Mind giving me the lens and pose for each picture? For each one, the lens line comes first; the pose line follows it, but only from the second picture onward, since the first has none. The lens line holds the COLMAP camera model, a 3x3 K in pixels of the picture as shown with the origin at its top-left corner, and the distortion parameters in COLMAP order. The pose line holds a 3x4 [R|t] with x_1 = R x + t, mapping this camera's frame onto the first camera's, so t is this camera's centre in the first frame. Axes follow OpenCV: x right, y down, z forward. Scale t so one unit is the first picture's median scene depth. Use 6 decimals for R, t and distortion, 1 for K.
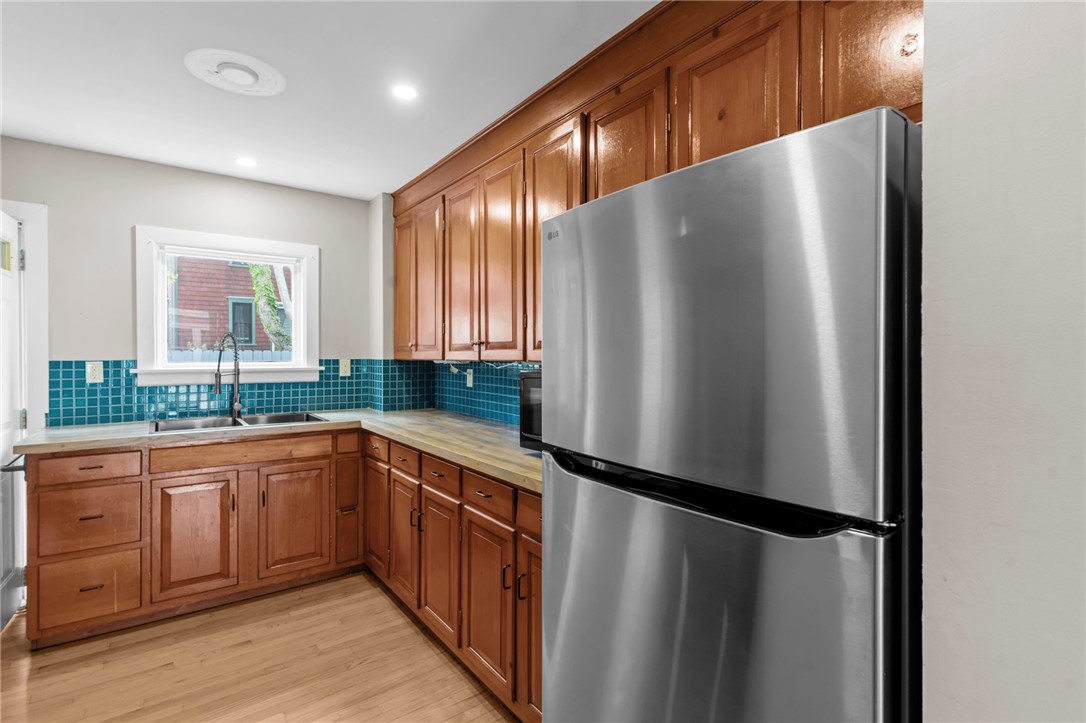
lens RADIAL K [[520.1, 0, 545.6], [0, 520.1, 353.3], [0, 0, 1]] dist [0.001600, -0.001531]
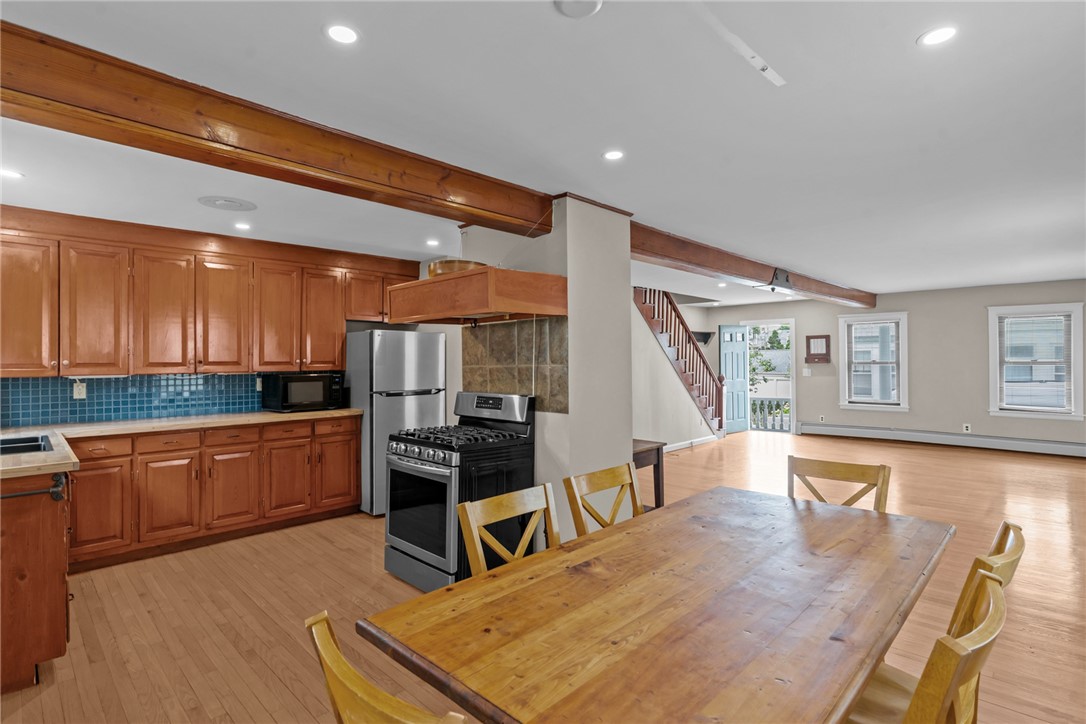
lens RADIAL K [[520.1, 0, 533.4], [0, 520.1, 357.0], [0, 0, 1]] dist [0.001600, -0.001531]
pose [[-0.134579, 0.006469, 0.990882, -1.605675], [0.005679, 0.999967, -0.005757, -0.017434], [-0.990887, 0.004853, -0.134611, 0.166985]]
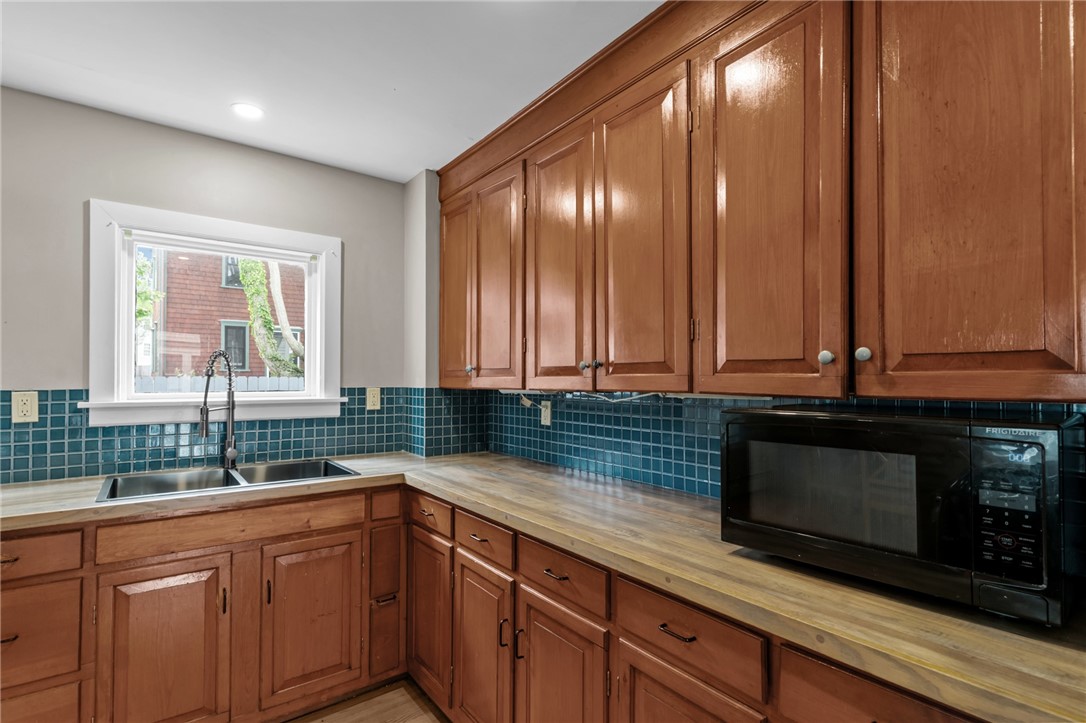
lens RADIAL K [[520.1, 0, 545.9], [0, 520.1, 370.7], [0, 0, 1]] dist [0.001600, -0.001531]
pose [[0.999930, 0.000913, 0.011824, -0.172458], [-0.000705, 0.999845, -0.017597, -0.000090], [-0.011838, 0.017588, 0.999775, 0.284024]]
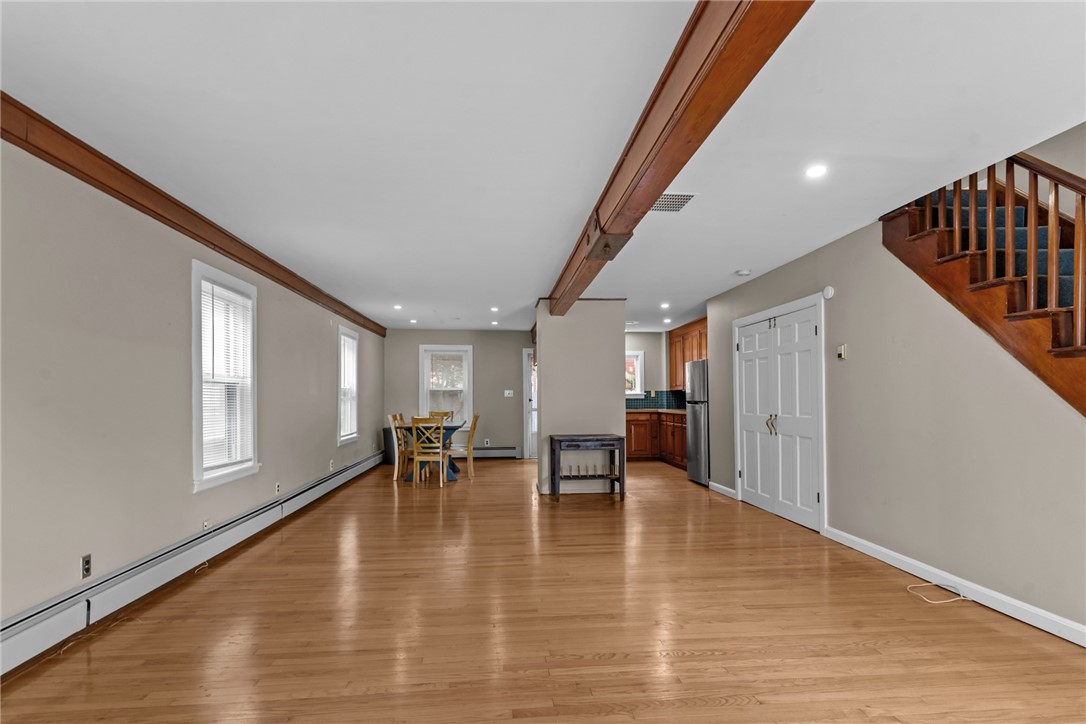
lens RADIAL K [[549.0, 0, 551.6], [0, 549.0, 393.6], [0, 0, 1]] dist [0.005983, -0.001323]
pose [[0.854935, -0.010283, -0.518633, 0.814223], [0.007678, 0.999945, -0.007170, 0.052711], [0.518678, 0.002148, 0.854967, -2.165805]]
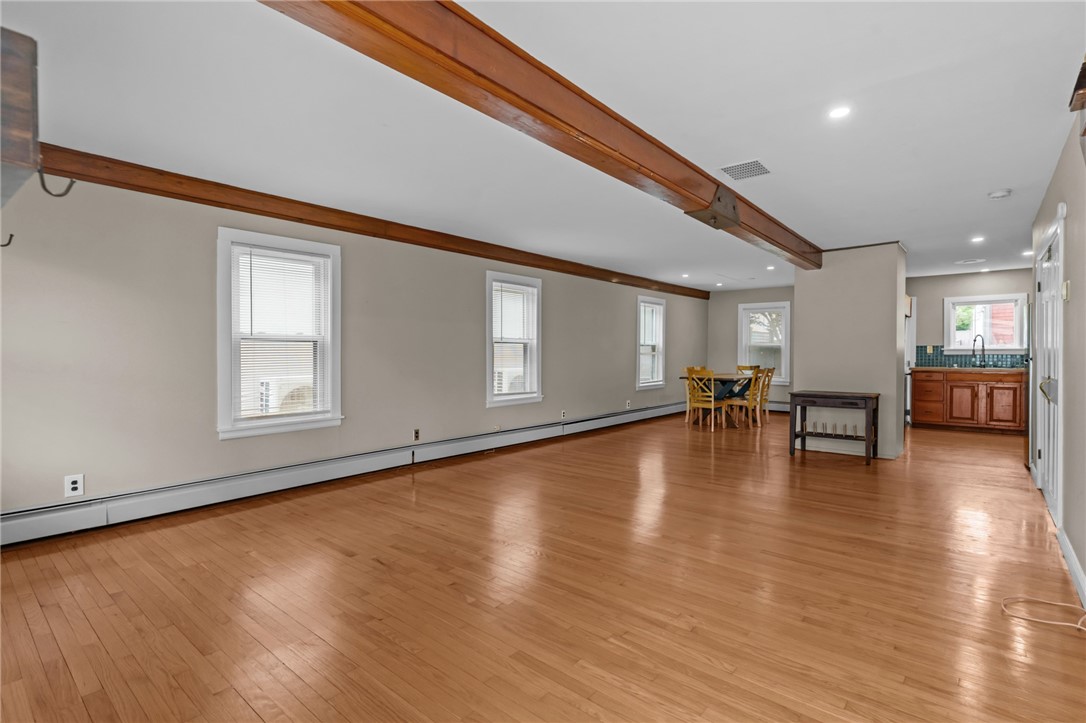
lens RADIAL K [[520.1, 0, 539.3], [0, 520.1, 360.9], [0, 0, 1]] dist [0.001600, -0.001531]
pose [[0.216060, 0.010226, -0.976326, 1.490879], [0.002507, 0.999936, 0.011028, 0.059818], [0.976377, -0.004830, 0.216021, -1.746902]]
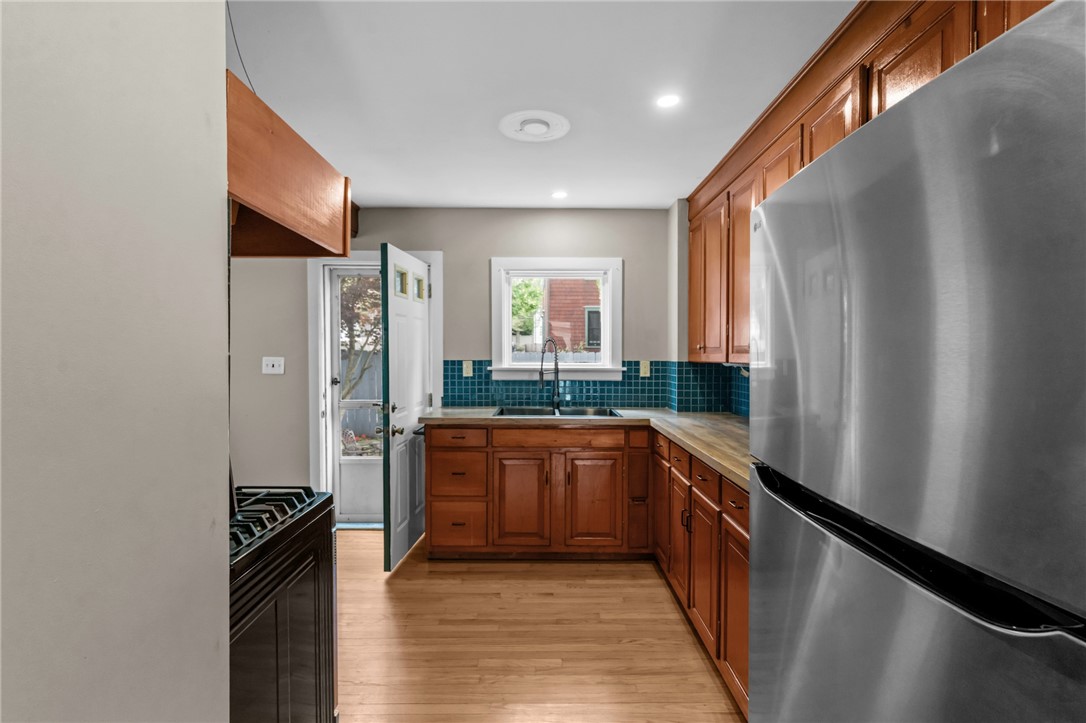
lens RADIAL K [[520.1, 0, 542.7], [0, 520.1, 360.4], [0, 0, 1]] dist [0.001600, -0.001531]
pose [[0.800556, 0.008082, -0.599203, 0.106755], [-0.001889, 0.999938, 0.010962, -0.001152], [0.599255, -0.007644, 0.800522, 0.020590]]
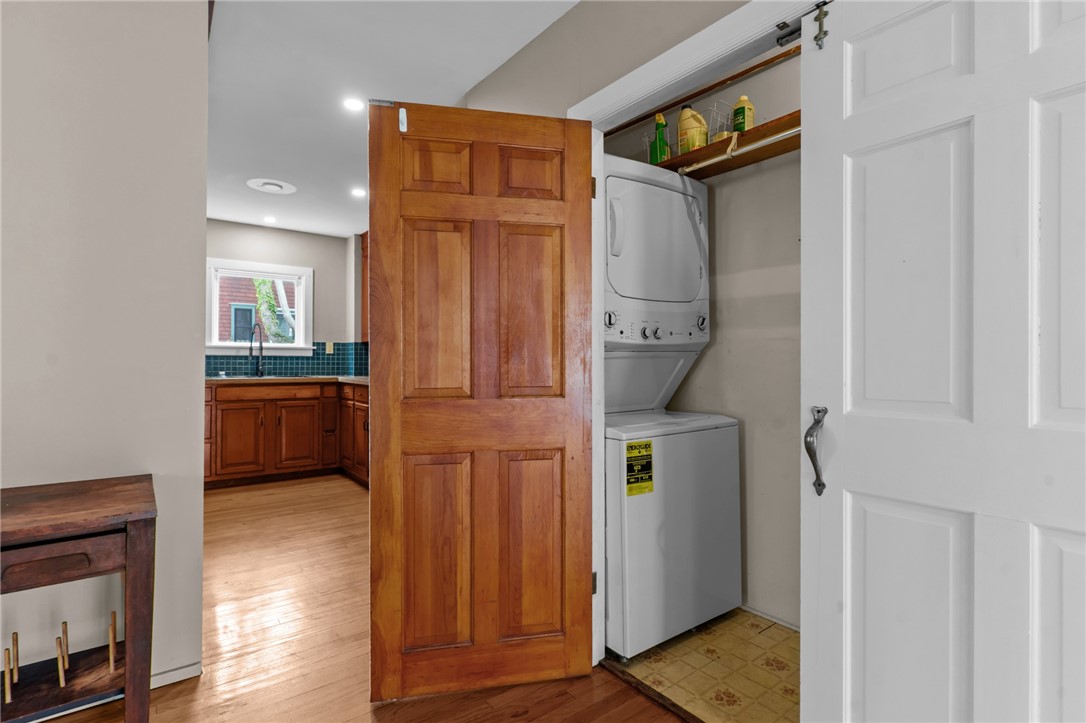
lens RADIAL K [[520.1, 0, 537.6], [0, 520.1, 356.0], [0, 0, 1]] dist [0.001600, -0.001531]
pose [[0.999995, 0.002370, -0.002140, 0.275954], [-0.002391, 0.999947, -0.010000, 0.079006], [0.002116, 0.010005, 0.999948, -0.634511]]
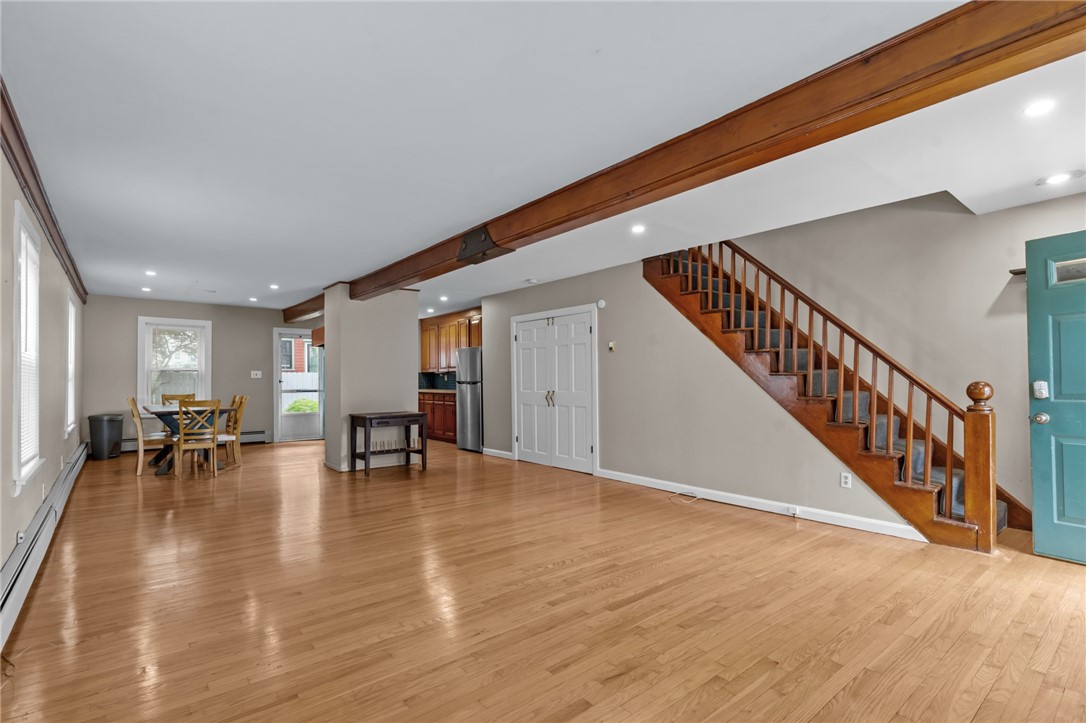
lens RADIAL K [[520.1, 0, 545.2], [0, 520.1, 368.1], [0, 0, 1]] dist [0.001600, -0.001531]
pose [[0.999080, -0.006450, 0.042388, 0.370719], [0.007206, 0.999817, -0.017695, 0.055380], [-0.042266, 0.017984, 0.998945, -2.505575]]
